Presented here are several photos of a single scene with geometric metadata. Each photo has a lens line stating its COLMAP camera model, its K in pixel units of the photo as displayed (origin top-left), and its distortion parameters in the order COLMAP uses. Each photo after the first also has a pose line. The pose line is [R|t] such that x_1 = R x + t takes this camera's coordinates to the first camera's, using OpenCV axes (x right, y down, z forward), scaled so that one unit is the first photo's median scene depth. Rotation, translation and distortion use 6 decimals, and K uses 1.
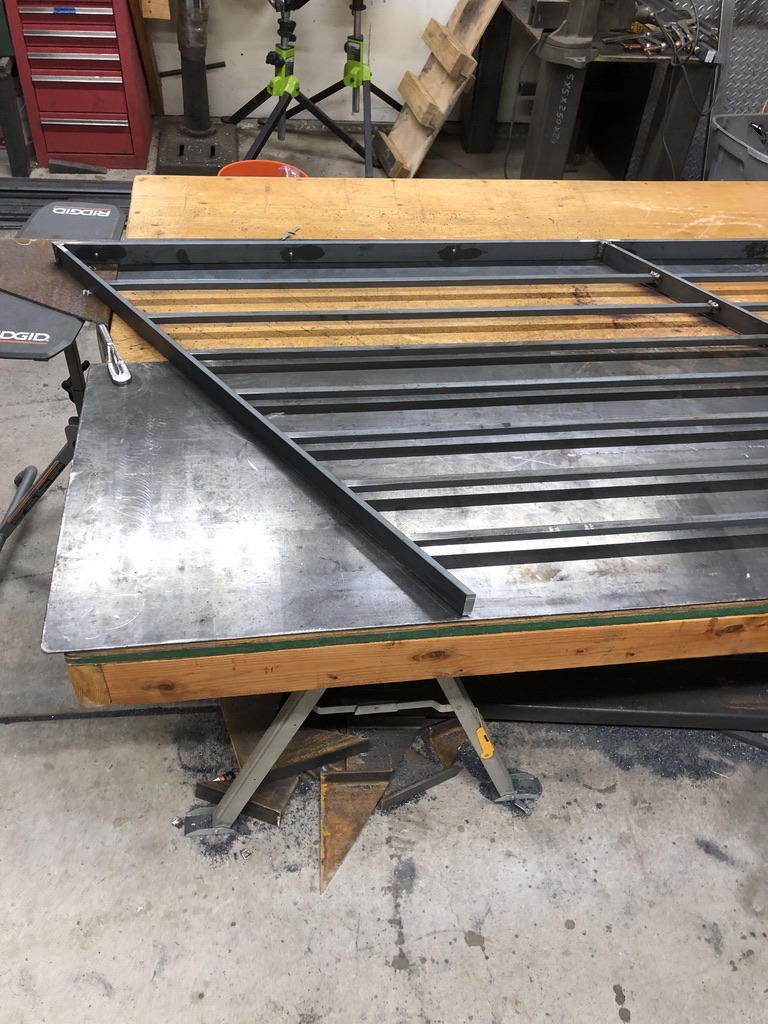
lens RADIAL K [[840.3, 0, 384.1], [0, 840.3, 511.5], [0, 0, 1]] dist [0.025249, -0.021184]
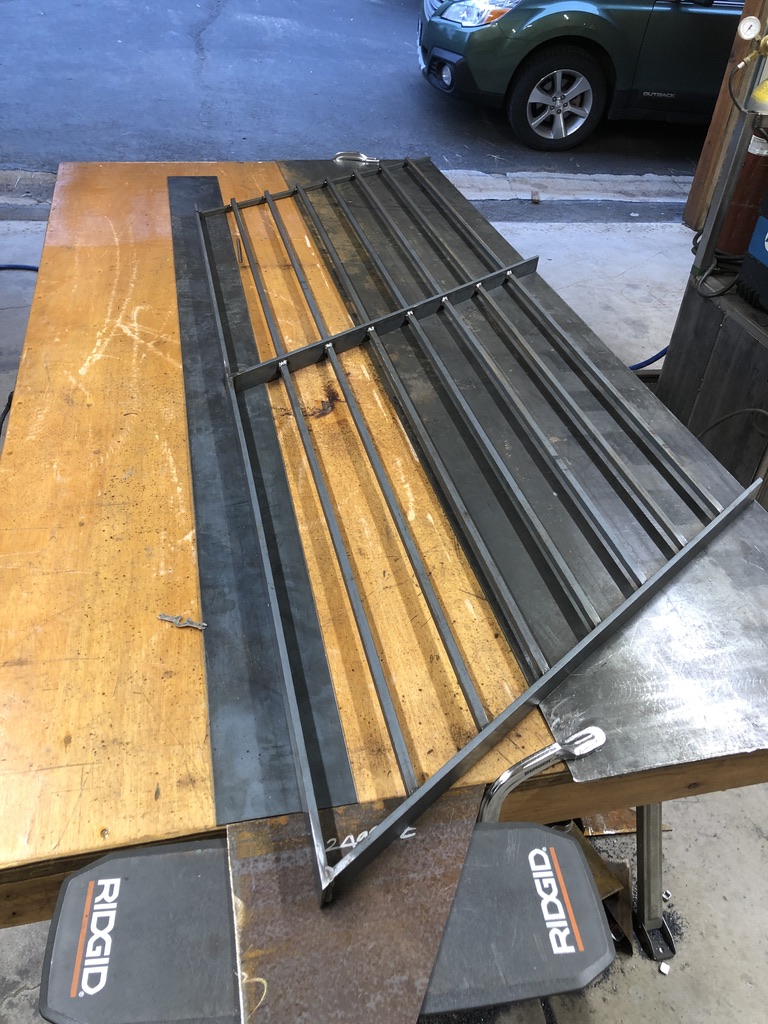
lens RADIAL K [[840.3, 0, 387.3], [0, 840.3, 499.4], [0, 0, 1]] dist [0.025249, -0.021184]
pose [[-0.090745, -0.653430, 0.751528, -0.592543], [0.638841, 0.540716, 0.547273, -0.667942], [-0.763968, 0.529770, 0.368371, 0.582401]]
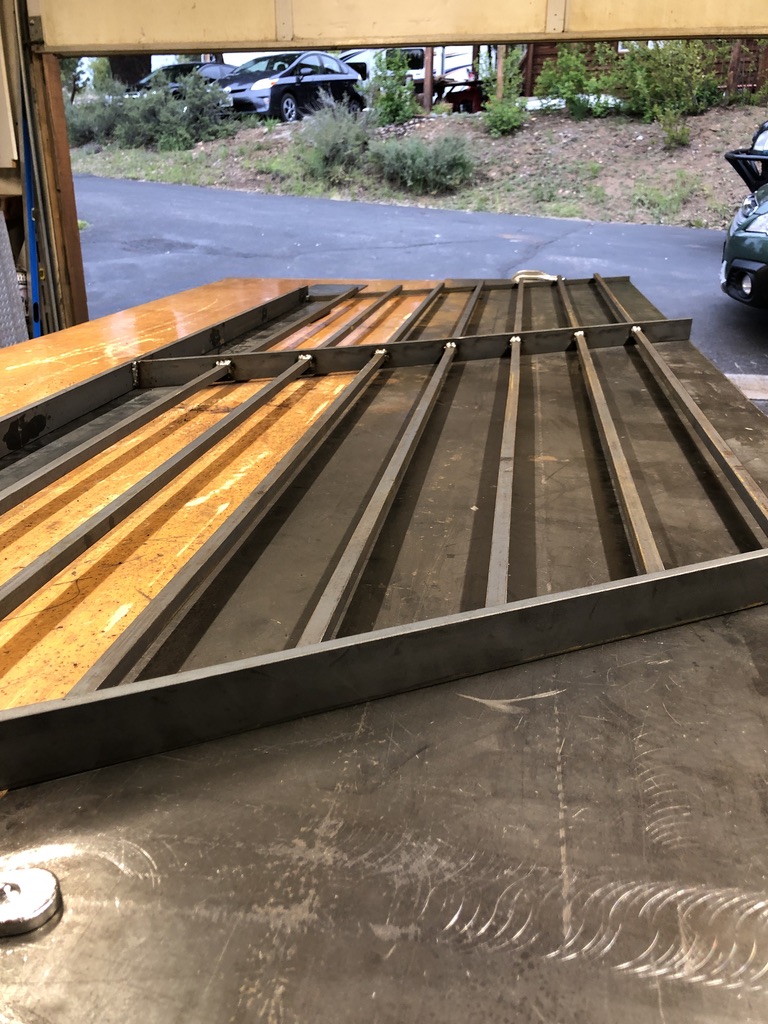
lens RADIAL K [[840.3, 0, 382.0], [0, 840.3, 509.1], [0, 0, 1]] dist [0.025249, -0.021184]
pose [[0.298507, -0.405567, 0.863950, -0.363325], [0.681196, 0.724565, 0.104772, -0.158622], [-0.668480, 0.557244, 0.492559, 0.573455]]
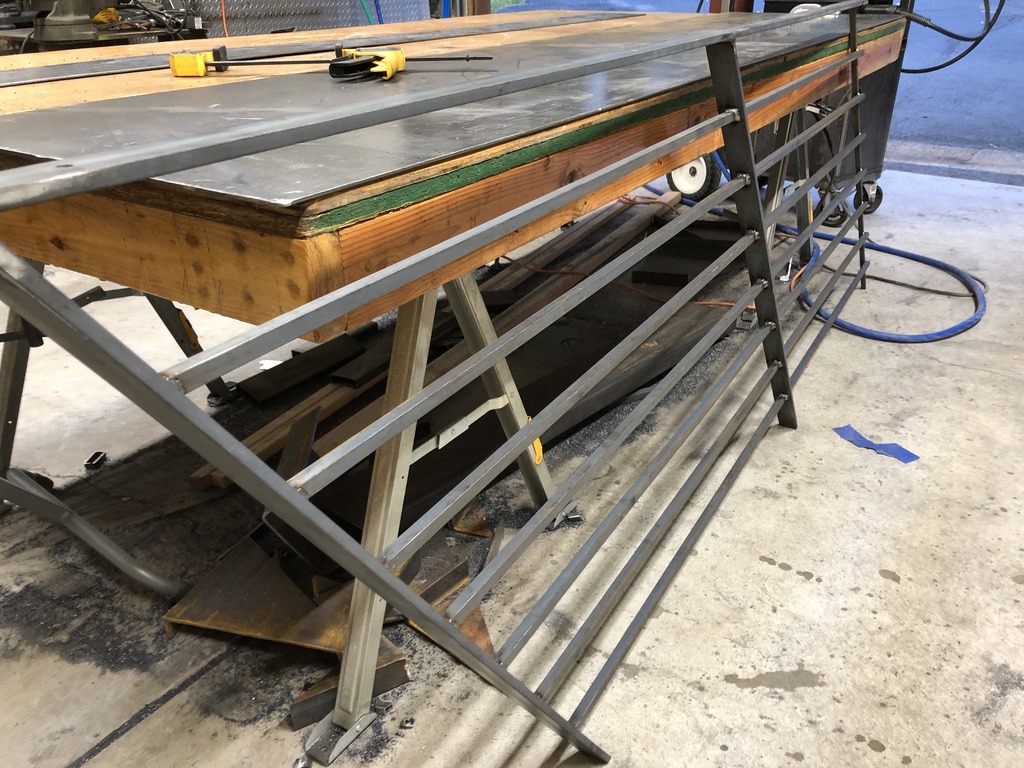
lens RADIAL K [[840.3, 0, 517.6], [0, 840.3, 389.5], [0, 0, 1]] dist [0.025249, -0.021184]
pose [[0.645155, -0.406439, 0.646980, -0.446821], [0.564956, 0.823848, -0.045814, 0.243293], [-0.514393, 0.395072, 0.761130, 0.258561]]
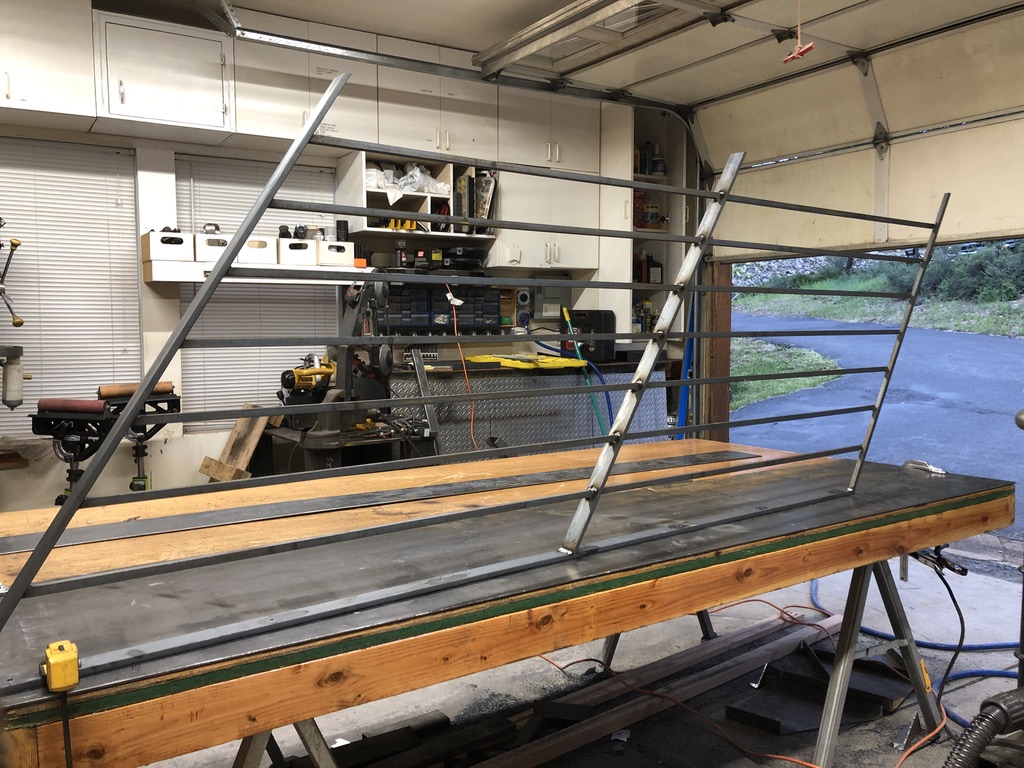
lens RADIAL K [[840.3, 0, 516.8], [0, 840.3, 377.9], [0, 0, 1]] dist [0.025249, -0.021184]
pose [[0.897976, -0.096915, 0.429239, -0.120272], [0.349211, 0.750471, -0.561111, 0.402258], [-0.267751, 0.653759, 0.707749, -0.144373]]
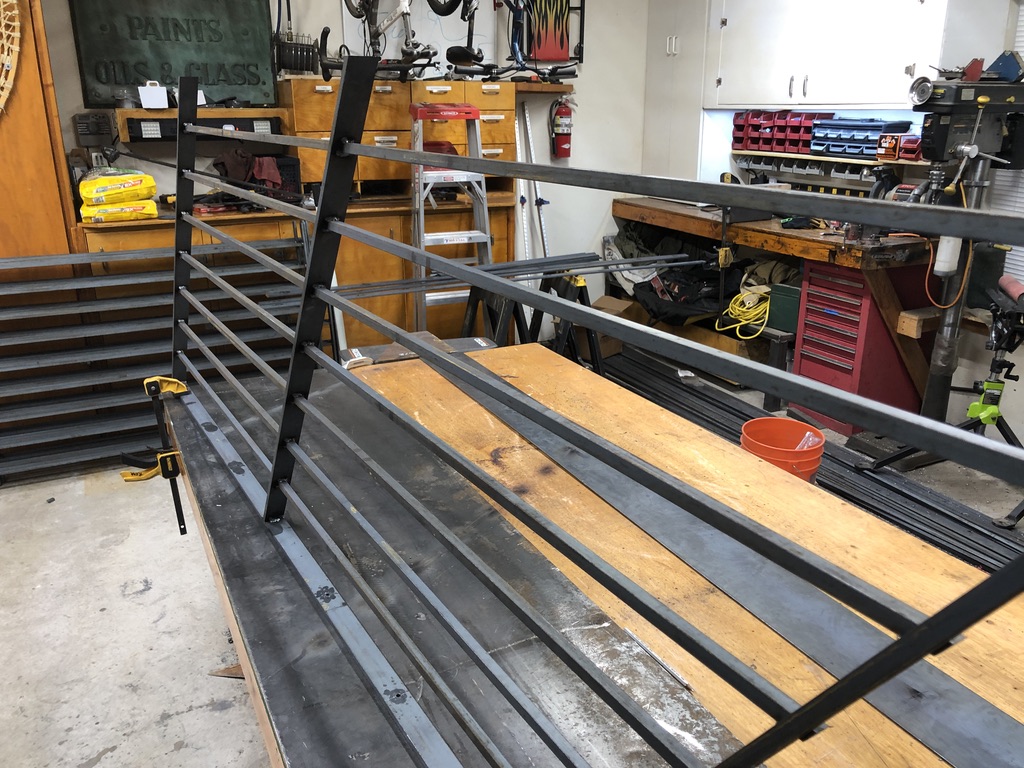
lens RADIAL K [[840.3, 0, 516.2], [0, 840.3, 383.4], [0, 0, 1]] dist [0.025249, -0.021184]
pose [[0.322030, 0.234058, -0.917340, 1.385849], [-0.647905, 0.760994, -0.033279, -0.285300], [0.690301, 0.605066, 0.396710, 0.400686]]
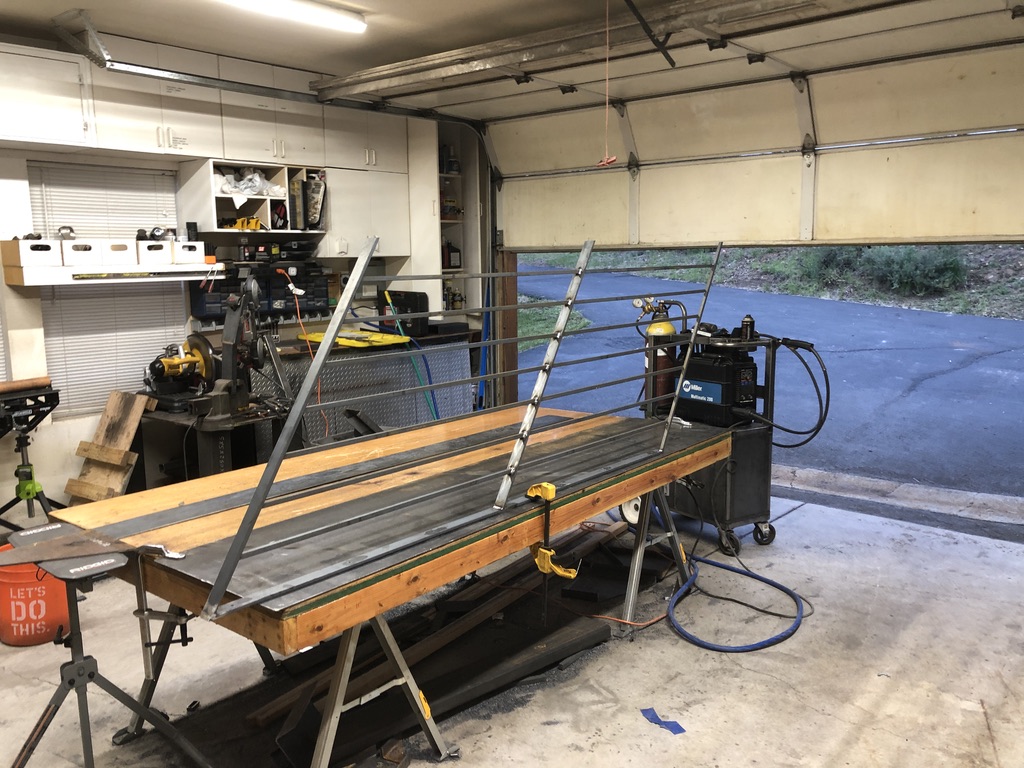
lens RADIAL K [[840.3, 0, 507.5], [0, 840.3, 380.7], [0, 0, 1]] dist [0.025249, -0.021184]
pose [[0.730584, -0.173703, 0.660359, -0.731415], [0.519532, 0.768976, -0.372507, 0.465076], [-0.443095, 0.615226, 0.652046, -0.566509]]
